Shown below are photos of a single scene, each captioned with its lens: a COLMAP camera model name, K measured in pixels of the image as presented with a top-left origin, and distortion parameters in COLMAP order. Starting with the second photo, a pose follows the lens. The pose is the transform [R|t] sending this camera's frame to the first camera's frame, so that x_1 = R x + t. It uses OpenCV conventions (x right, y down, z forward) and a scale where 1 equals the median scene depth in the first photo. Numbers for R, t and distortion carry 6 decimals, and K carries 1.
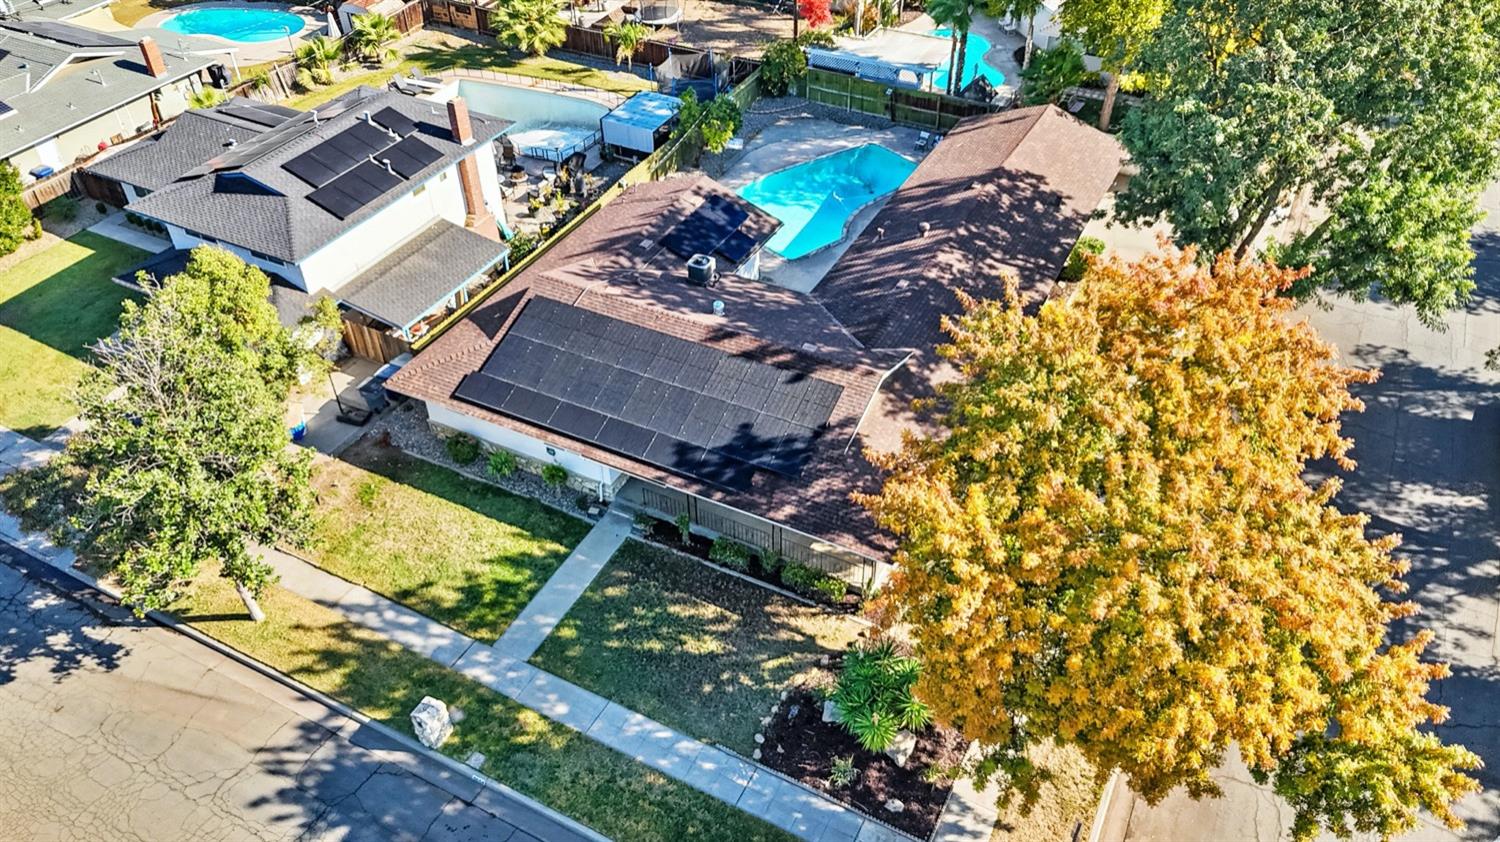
lens RADIAL K [[1110.6, 0, 750.0], [0, 1110.6, 421.0], [0, 0, 1]] dist [0.084152, -0.071305]
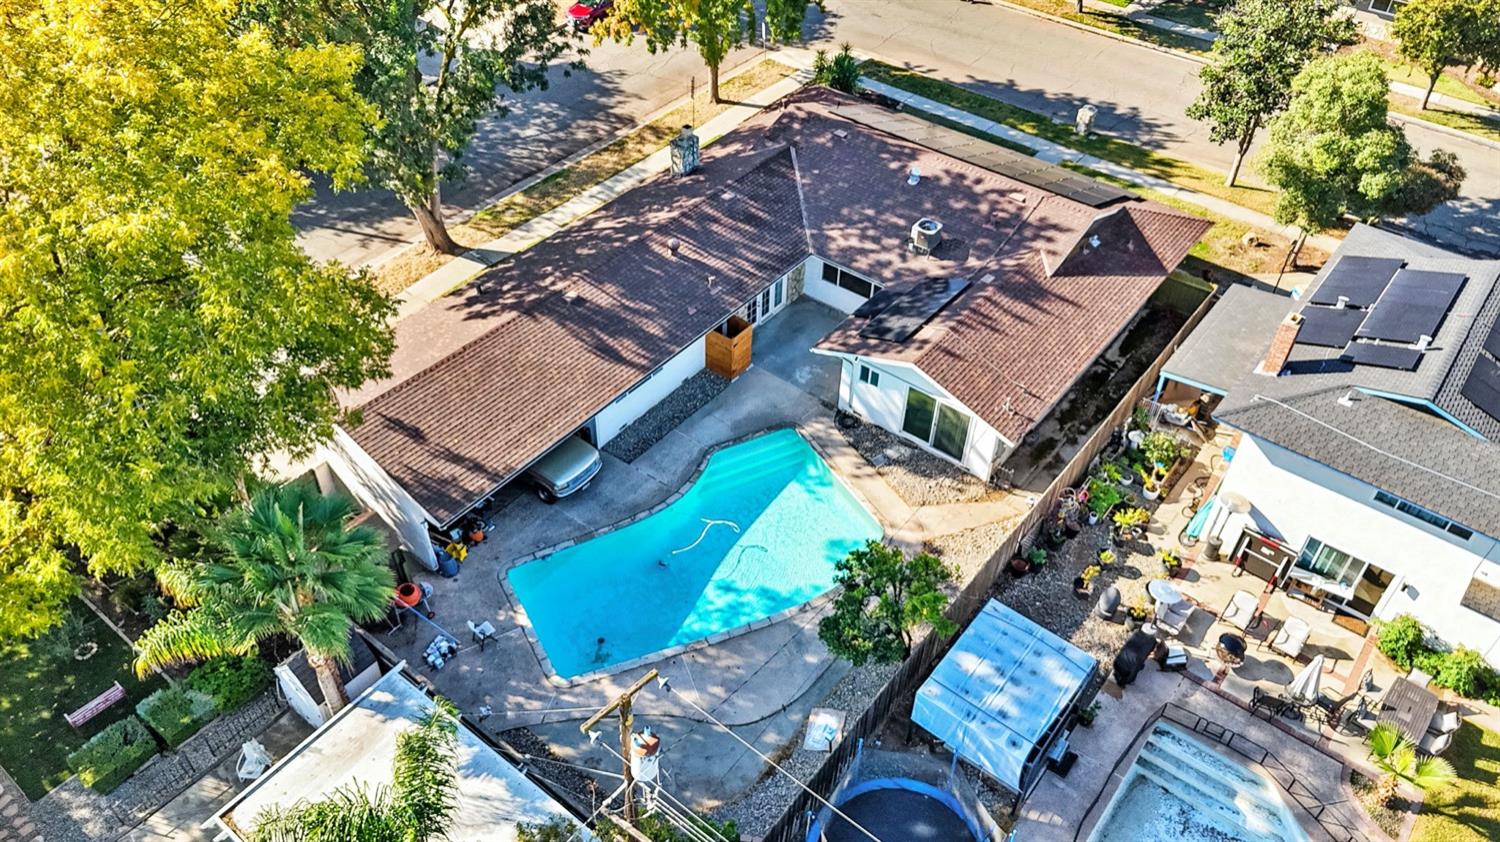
lens RADIAL K [[1110.6, 0, 750.0], [0, 1110.6, 421.0], [0, 0, 1]] dist [0.084152, -0.071305]
pose [[-0.983374, -0.124265, 0.132414, -0.051886], [0.111555, 0.161970, 0.980470, -1.299035], [-0.143285, 0.978940, -0.145415, 1.608774]]
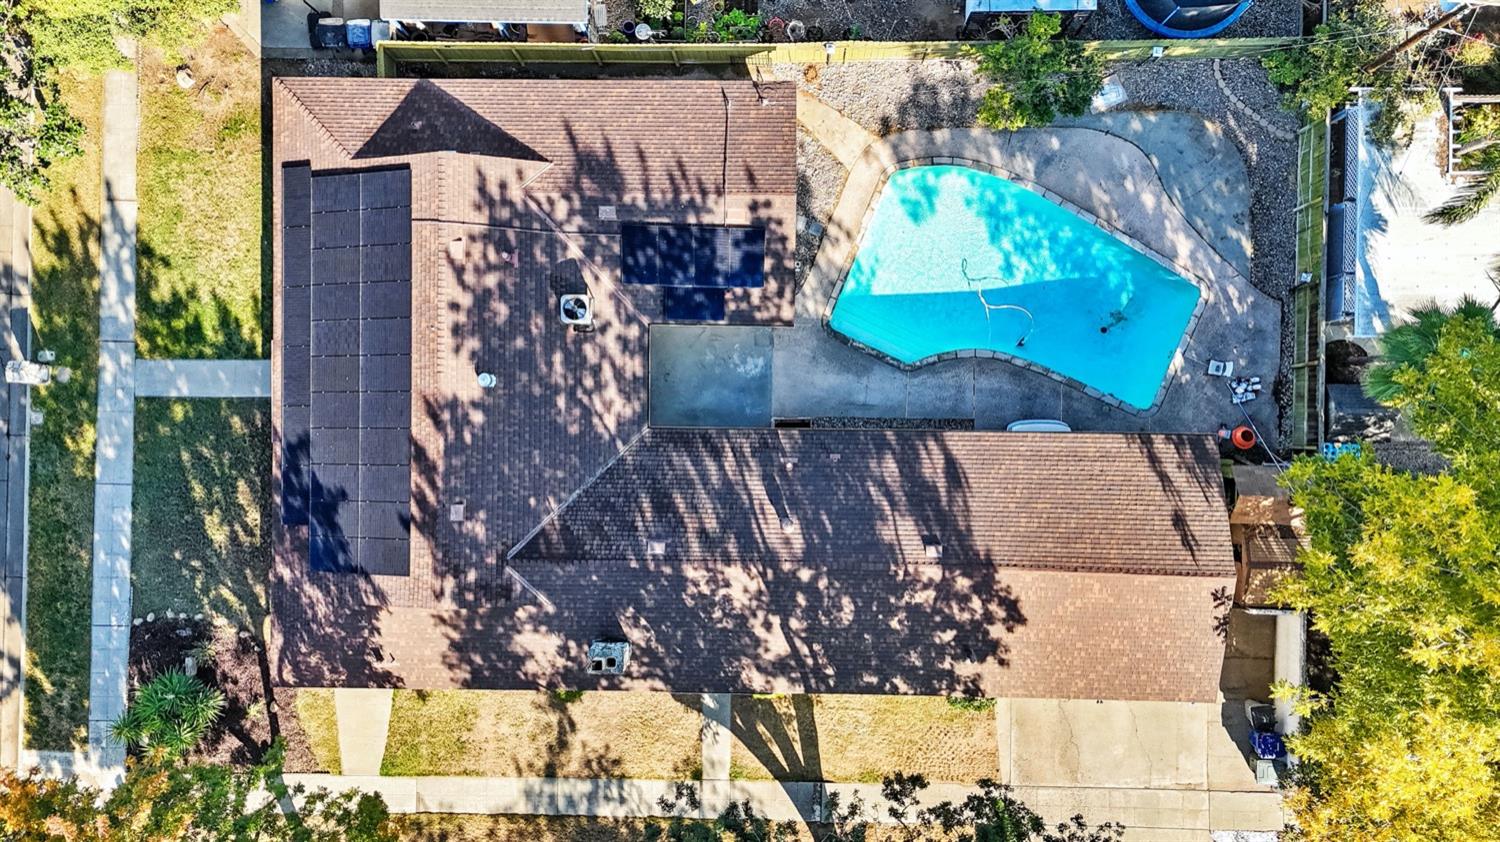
lens RADIAL K [[1110.6, 0, 750.0], [0, 1110.6, 421.0], [0, 0, 1]] dist [0.084152, -0.071305]
pose [[0.452403, 0.891814, 0.000077, 0.100760], [-0.554799, 0.281373, 0.782960, -0.989460], [0.698233, -0.354256, 0.622071, 0.682953]]
